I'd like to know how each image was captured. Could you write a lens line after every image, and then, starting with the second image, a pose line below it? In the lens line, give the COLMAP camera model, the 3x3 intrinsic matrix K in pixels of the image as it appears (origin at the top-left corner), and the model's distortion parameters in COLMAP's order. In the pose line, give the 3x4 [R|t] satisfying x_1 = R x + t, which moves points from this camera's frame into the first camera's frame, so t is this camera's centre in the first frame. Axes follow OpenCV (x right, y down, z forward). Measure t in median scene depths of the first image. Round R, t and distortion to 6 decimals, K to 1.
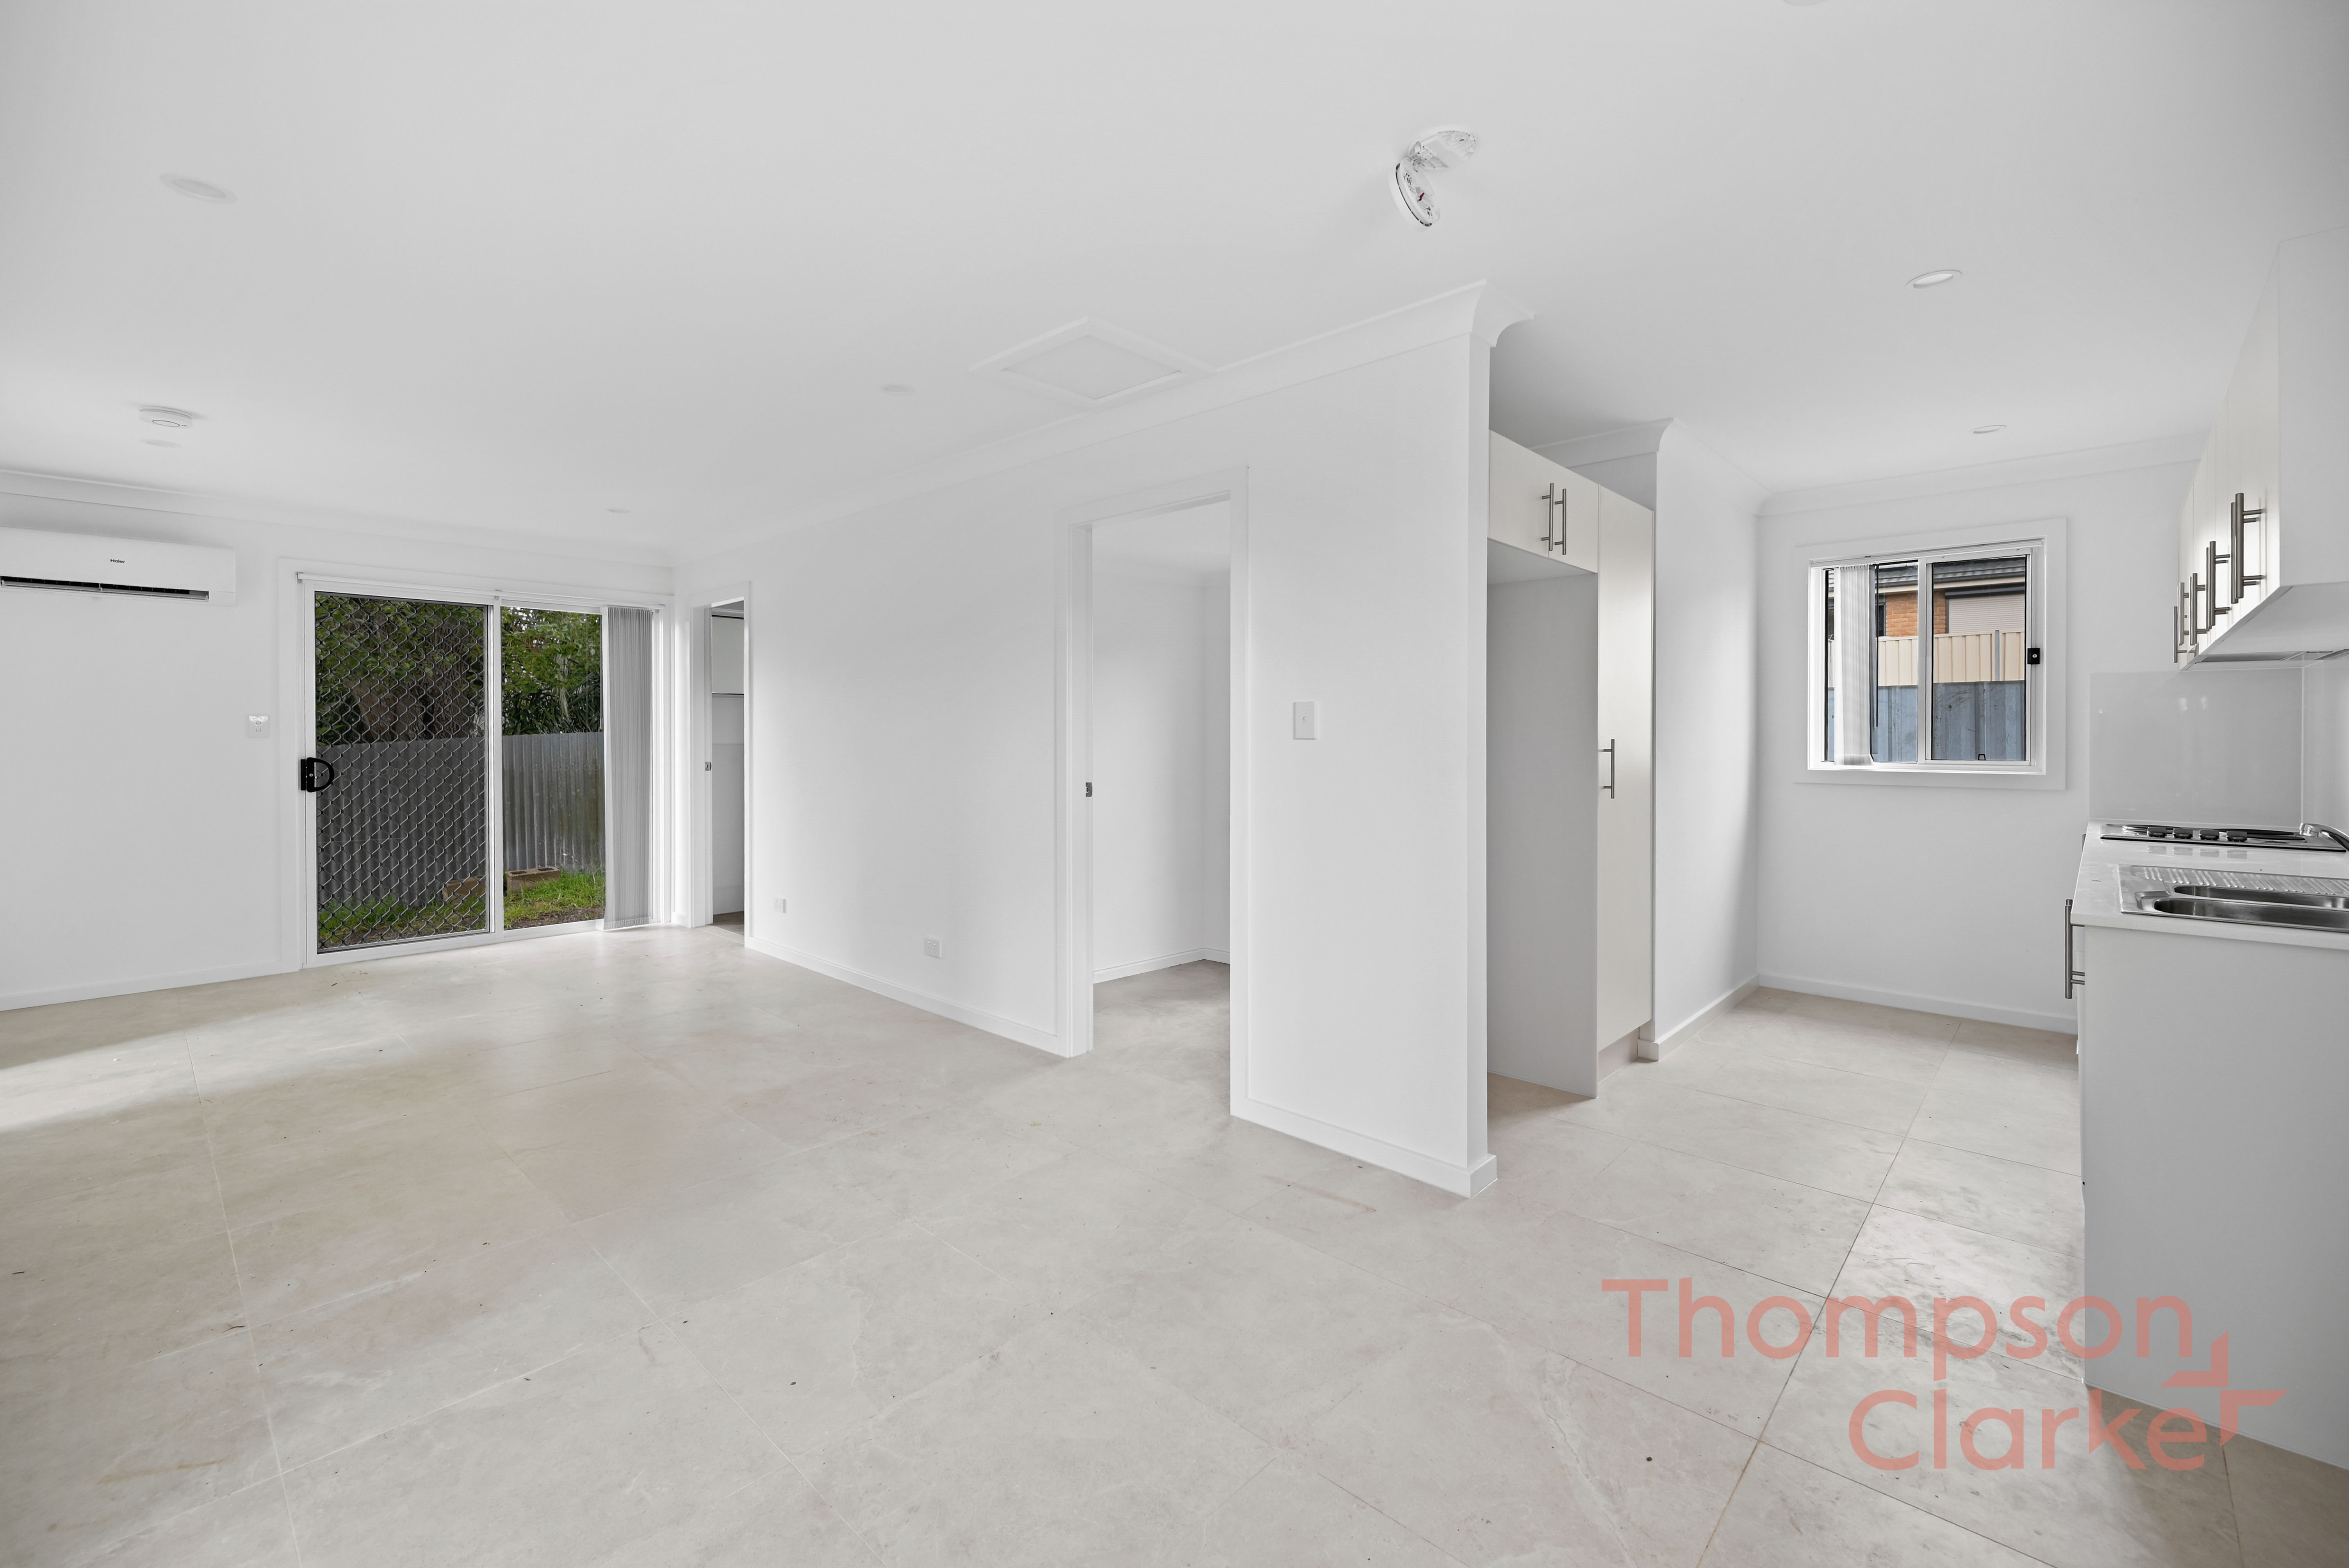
lens RADIAL K [[949.2, 0, 1163.4], [0, 949.2, 732.6], [0, 0, 1]] dist [-0.000333, -0.006525]
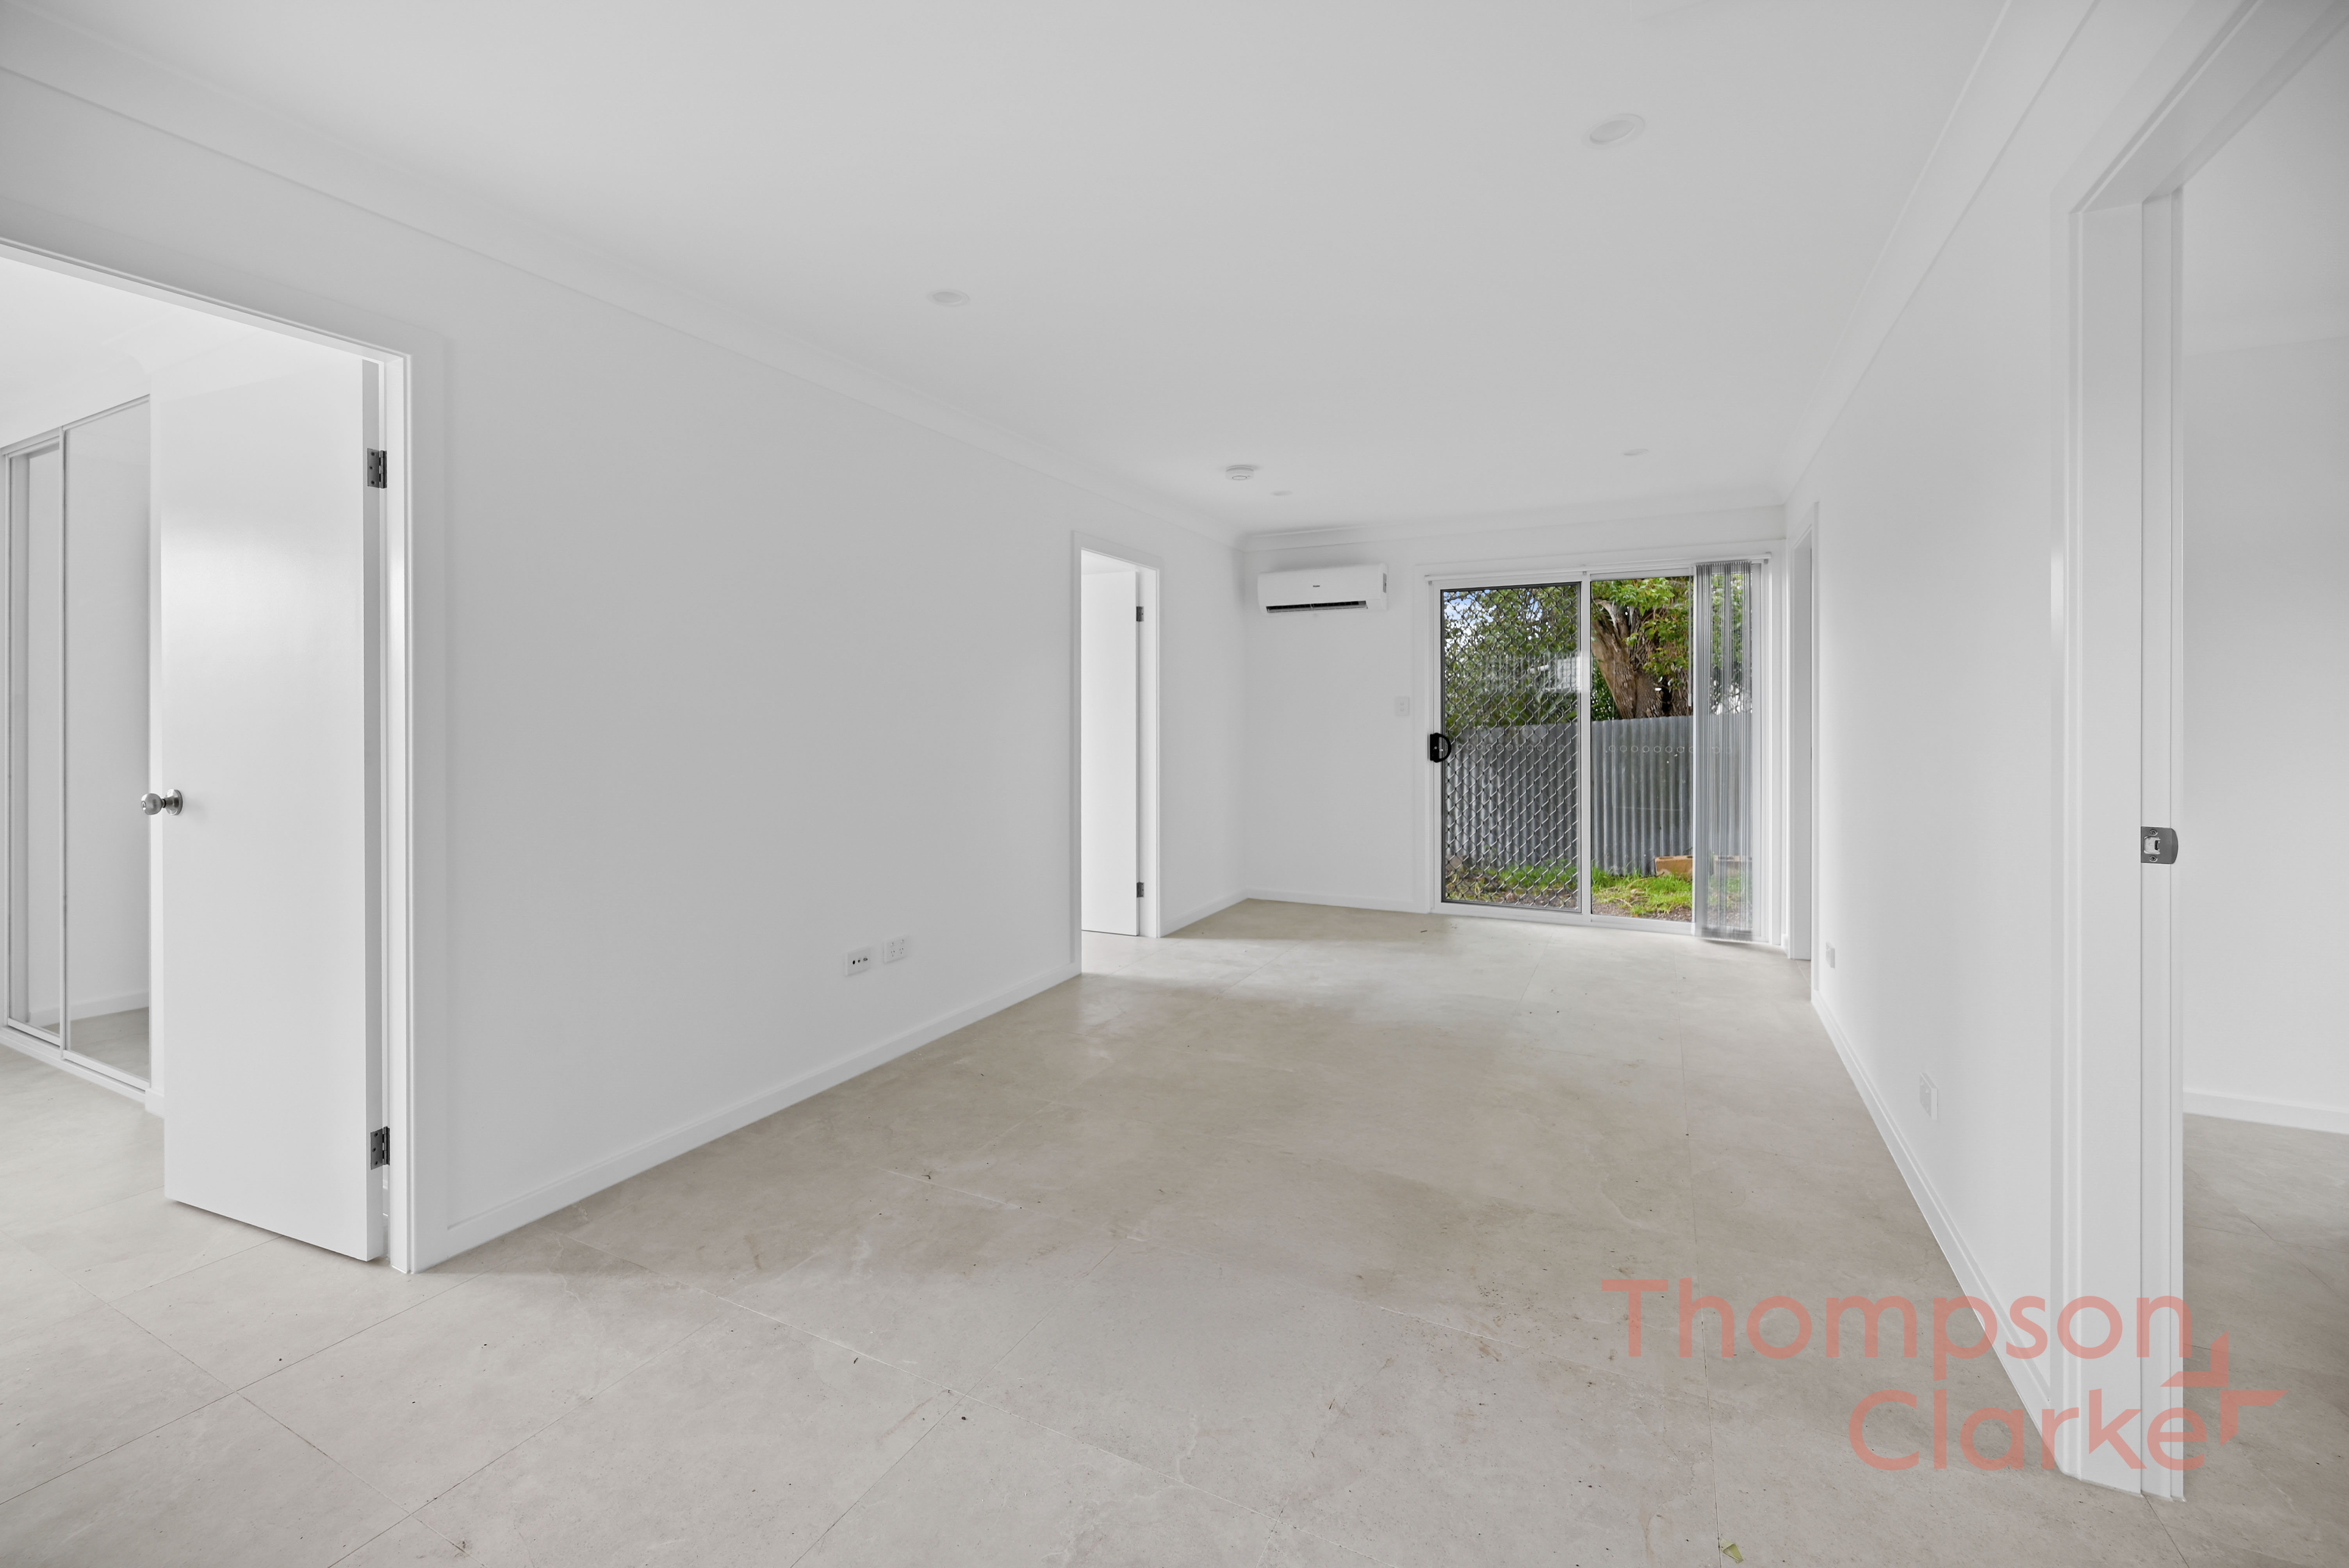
lens RADIAL K [[949.2, 0, 1163.4], [0, 949.2, 732.6], [0, 0, 1]] dist [-0.000333, -0.006525]
pose [[0.294249, 0.015987, -0.955595, 0.118882], [0.005052, 0.999820, 0.018282, 0.002409], [0.955715, -0.010207, 0.294115, 0.333420]]
